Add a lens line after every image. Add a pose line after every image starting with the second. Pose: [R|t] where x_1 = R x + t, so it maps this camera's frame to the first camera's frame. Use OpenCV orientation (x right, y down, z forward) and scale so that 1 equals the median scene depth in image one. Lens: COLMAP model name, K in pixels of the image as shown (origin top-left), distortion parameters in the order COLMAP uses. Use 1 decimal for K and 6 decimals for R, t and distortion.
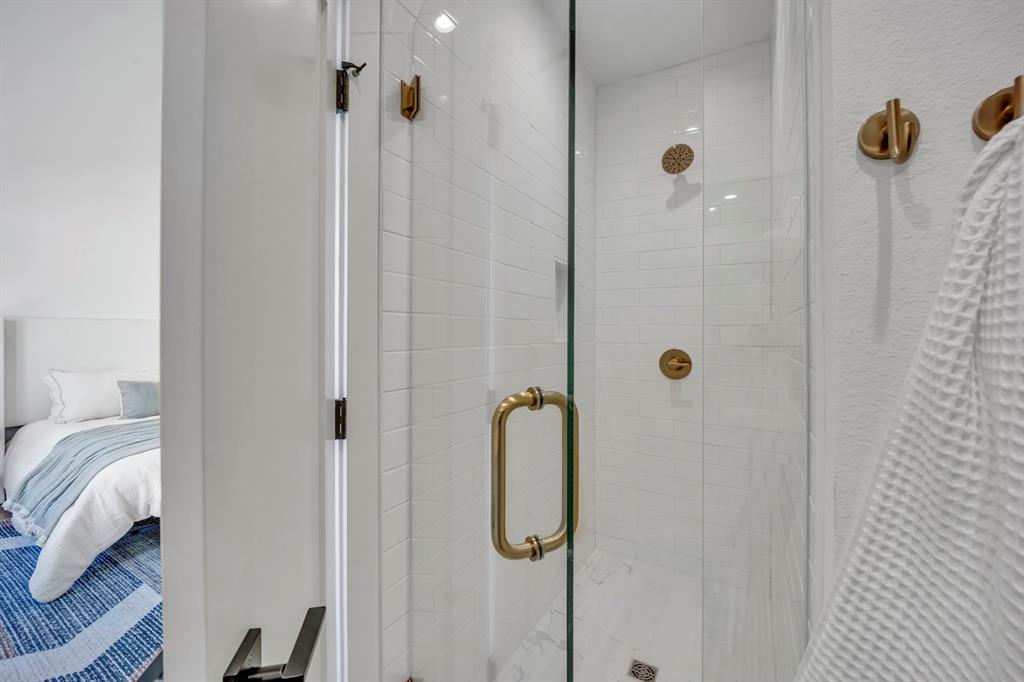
lens RADIAL K [[421.6, 0, 512.4], [0, 421.6, 333.4], [0, 0, 1]] dist [-0.015549, 0.000442]
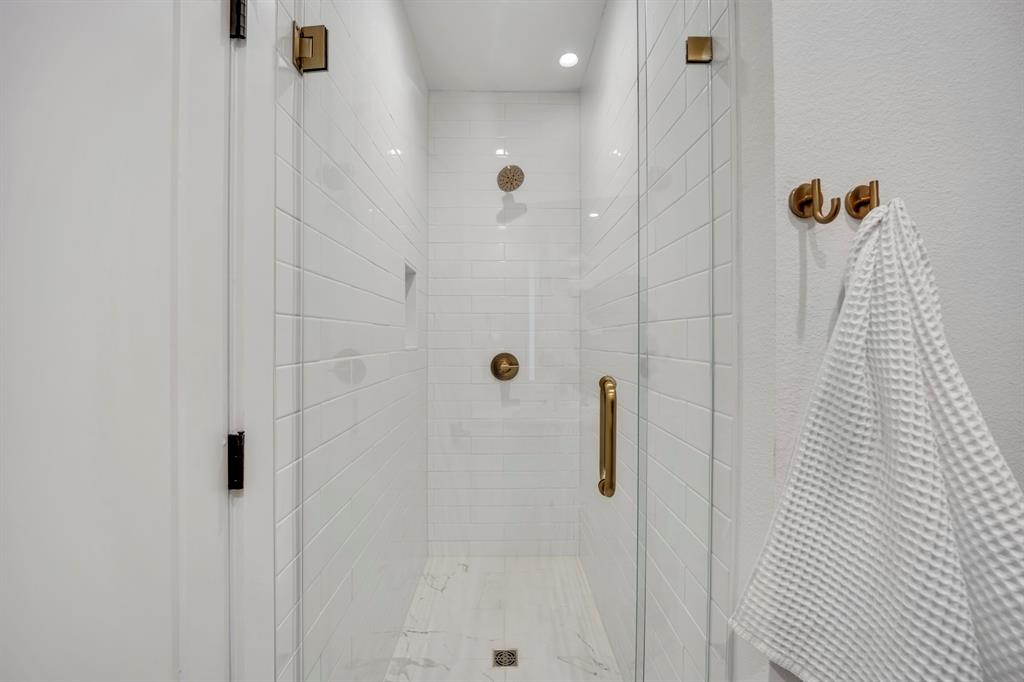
lens RADIAL K [[421.6, 0, 512.1], [0, 421.6, 340.1], [0, 0, 1]] dist [-0.015549, 0.000442]
pose [[0.851780, -0.011637, 0.523770, -0.747523], [0.010318, 0.999932, 0.005436, -0.006952], [-0.523798, 0.000774, 0.851842, 0.279338]]
